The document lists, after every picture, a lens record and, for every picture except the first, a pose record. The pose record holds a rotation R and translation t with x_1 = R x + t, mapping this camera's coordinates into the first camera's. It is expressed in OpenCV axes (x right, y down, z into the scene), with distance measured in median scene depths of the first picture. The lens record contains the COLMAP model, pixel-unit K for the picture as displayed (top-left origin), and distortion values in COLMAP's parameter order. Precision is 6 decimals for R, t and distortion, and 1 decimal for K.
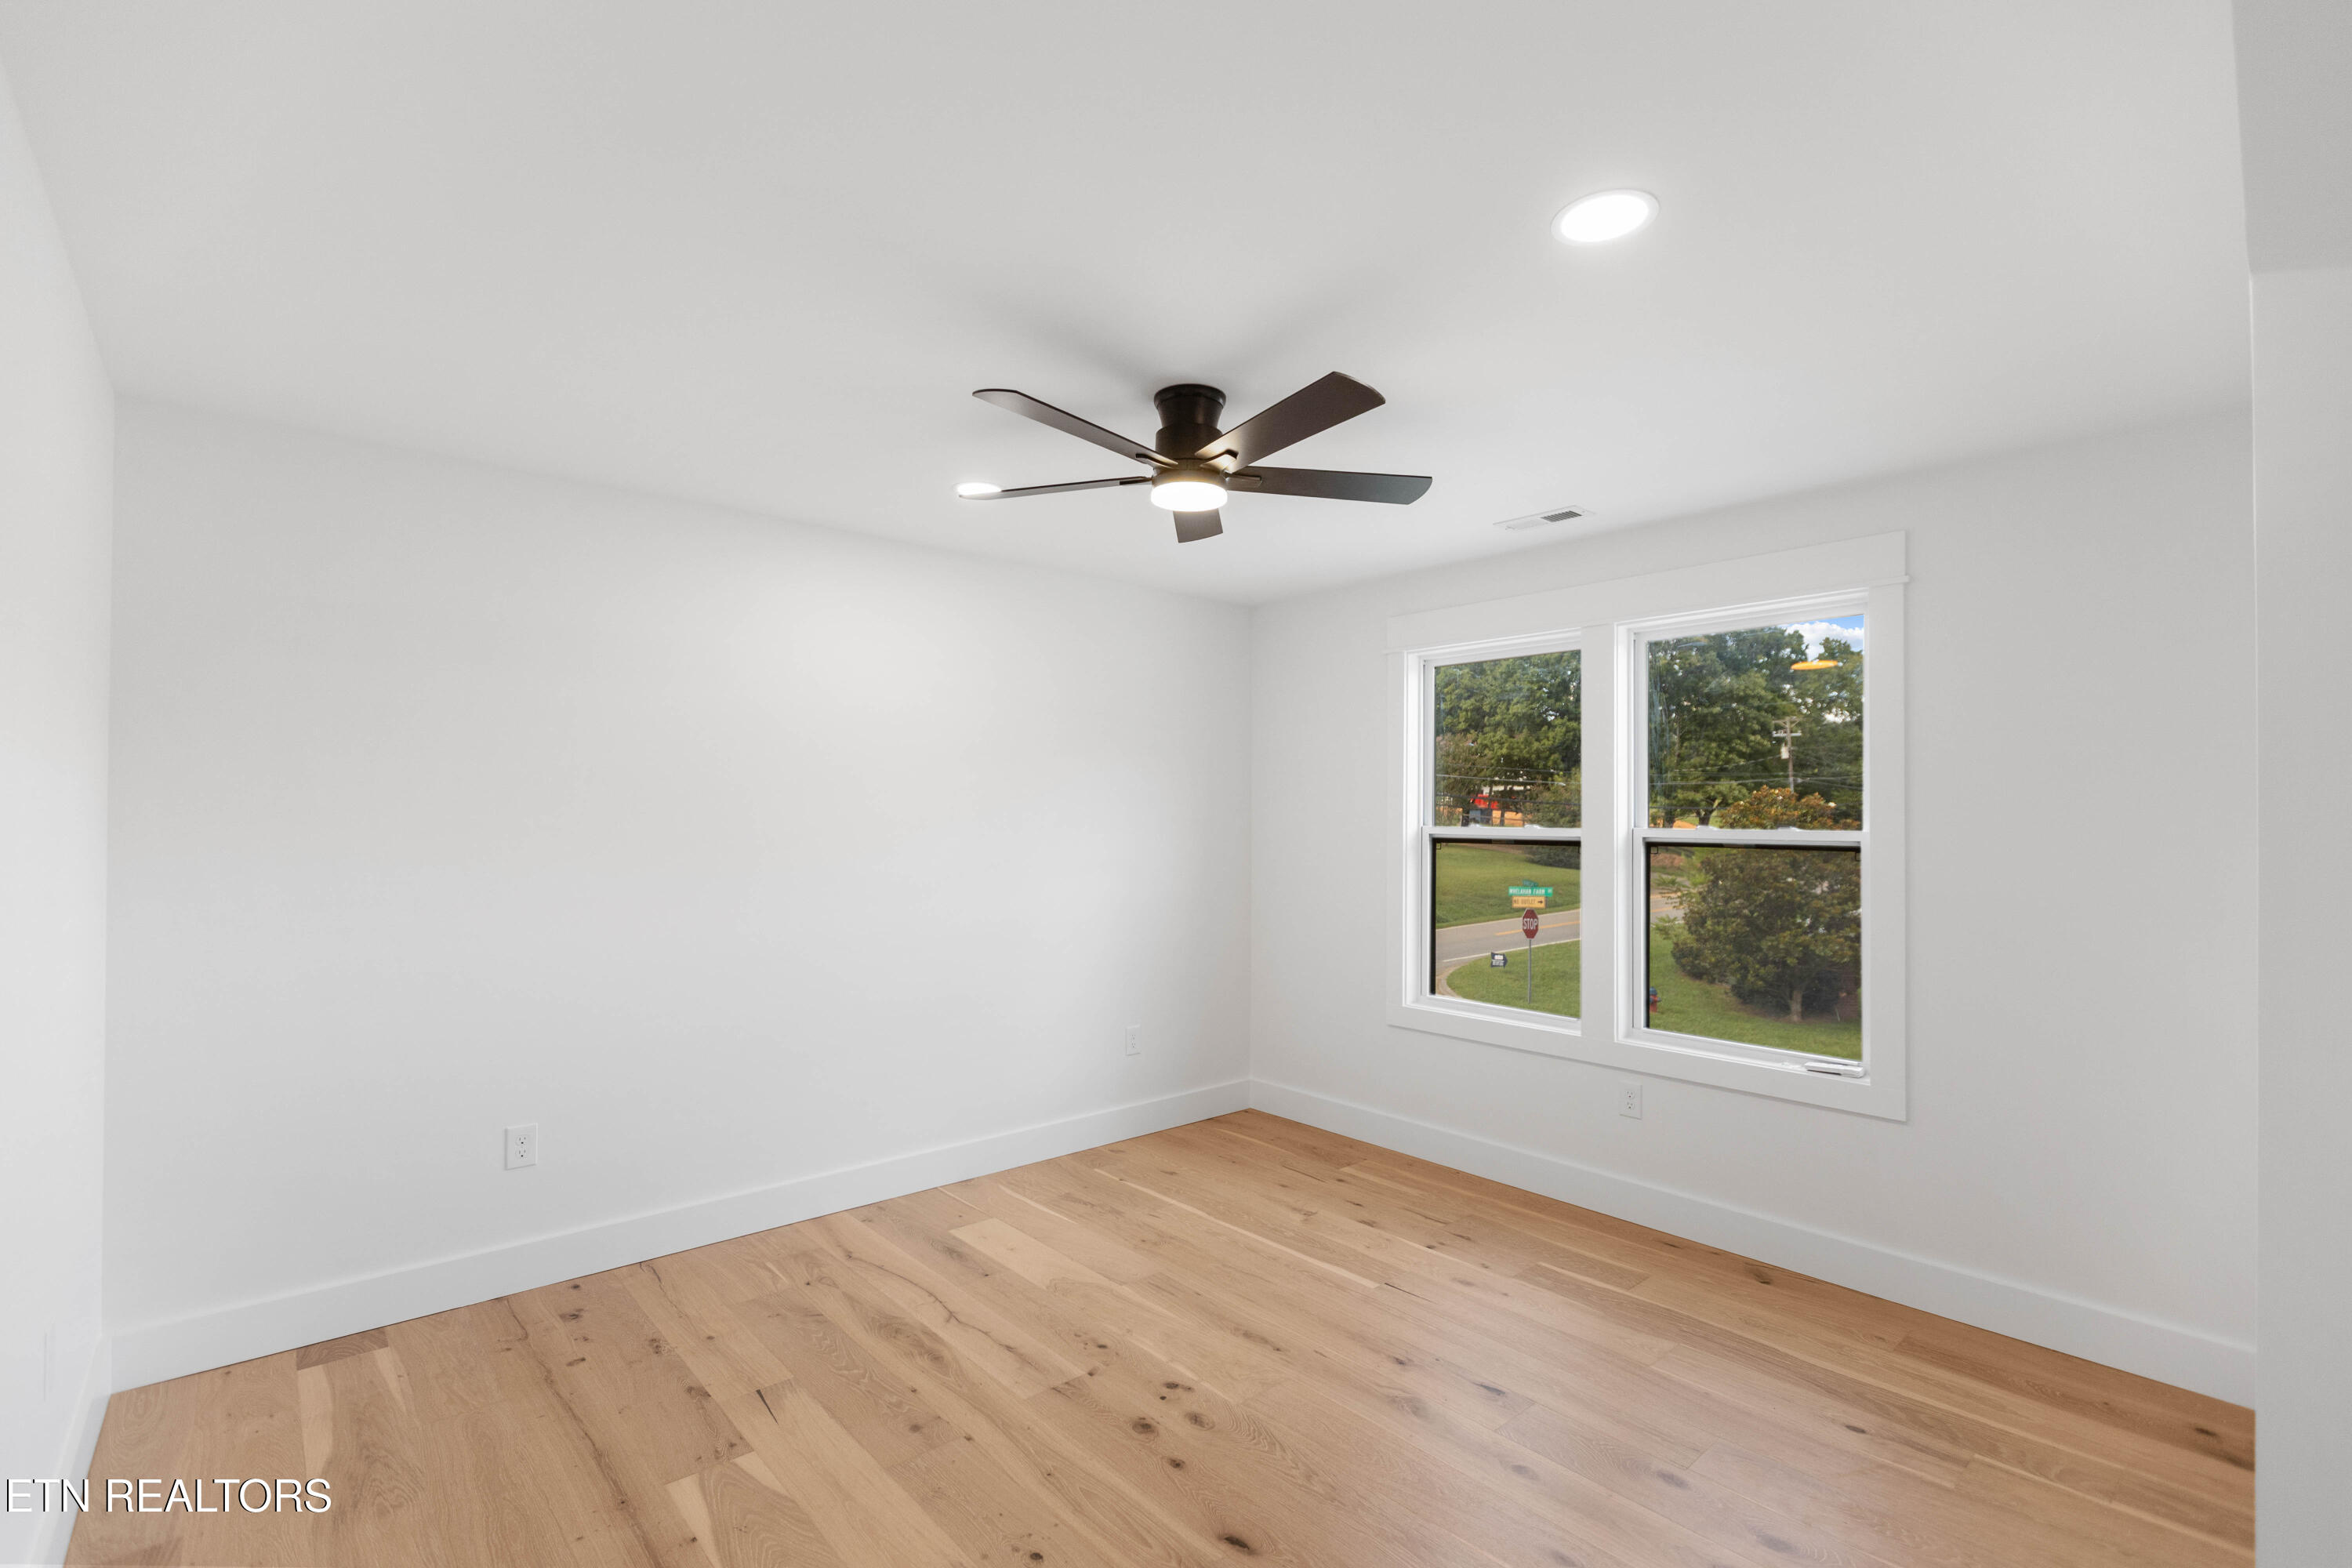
lens RADIAL K [[1034.0, 0, 1162.7], [0, 1034.0, 790.2], [0, 0, 1]] dist [-0.000849, -0.000742]
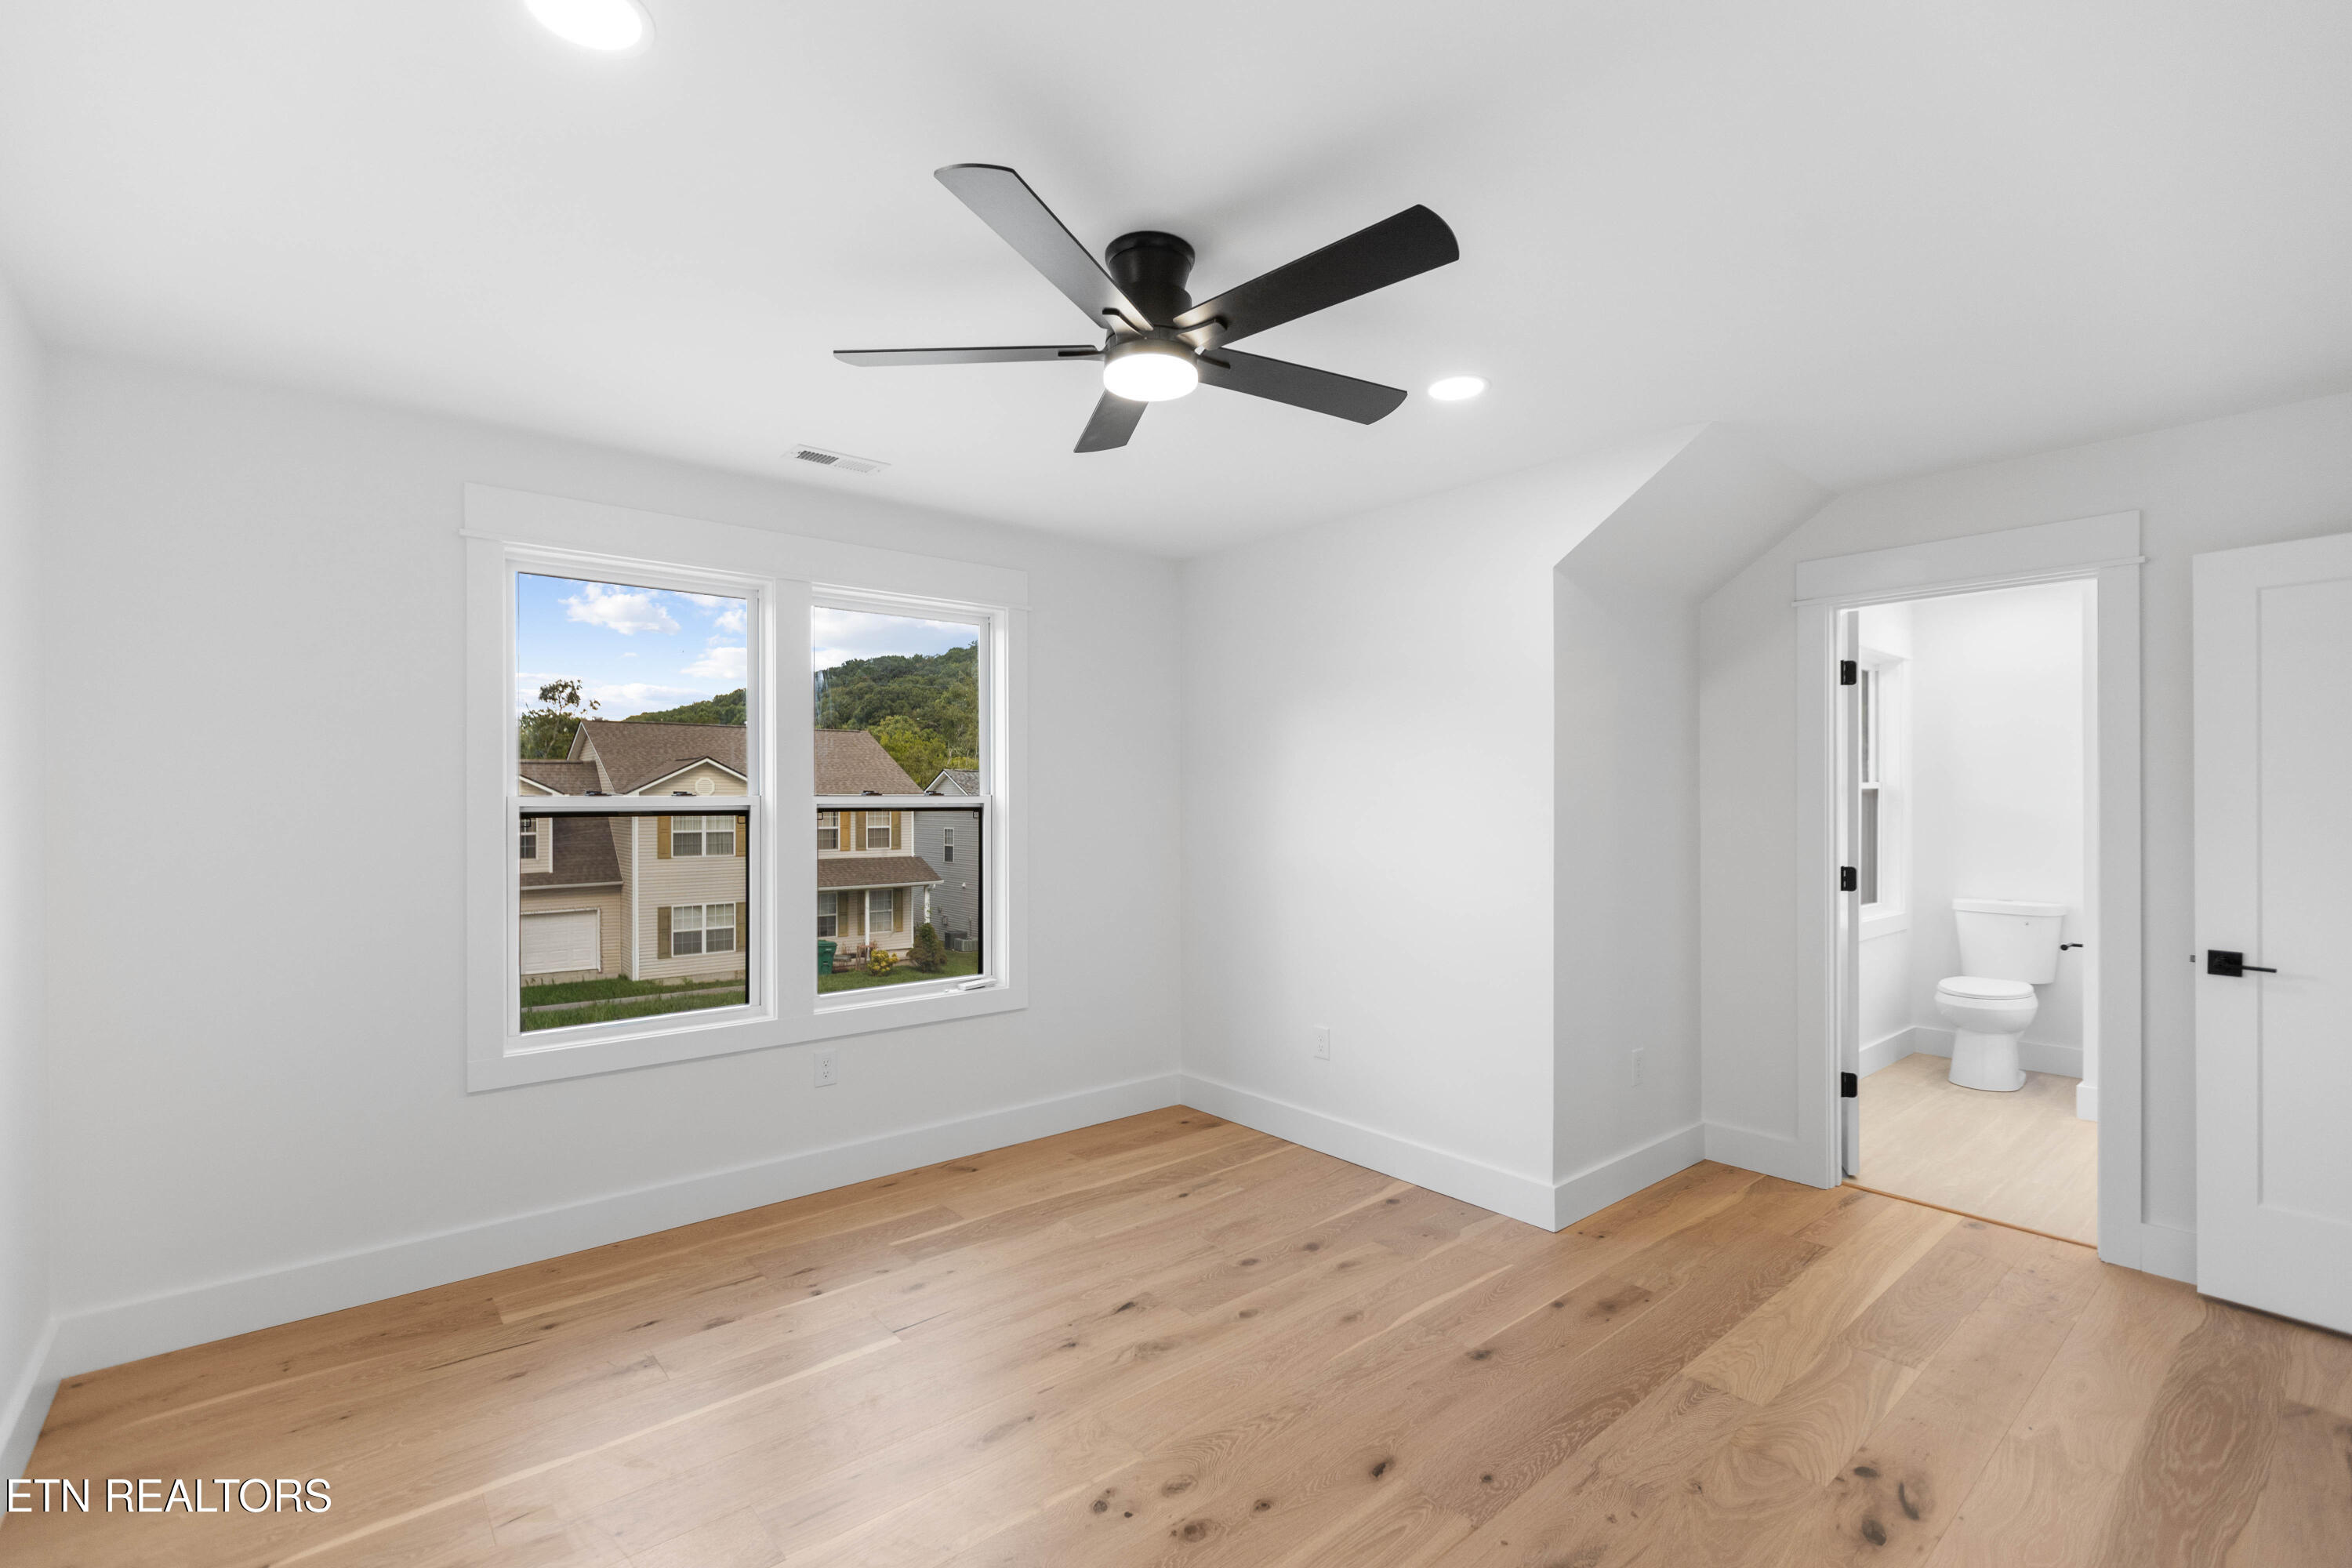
lens RADIAL K [[1034.0, 0, 1162.7], [0, 1034.0, 790.2], [0, 0, 1]] dist [-0.000849, -0.000742]
pose [[0.028444, 0.002711, 0.999592, -0.611288], [-0.022336, 0.999748, -0.002076, 0.031264], [-0.999346, -0.022268, 0.028498, 0.752082]]
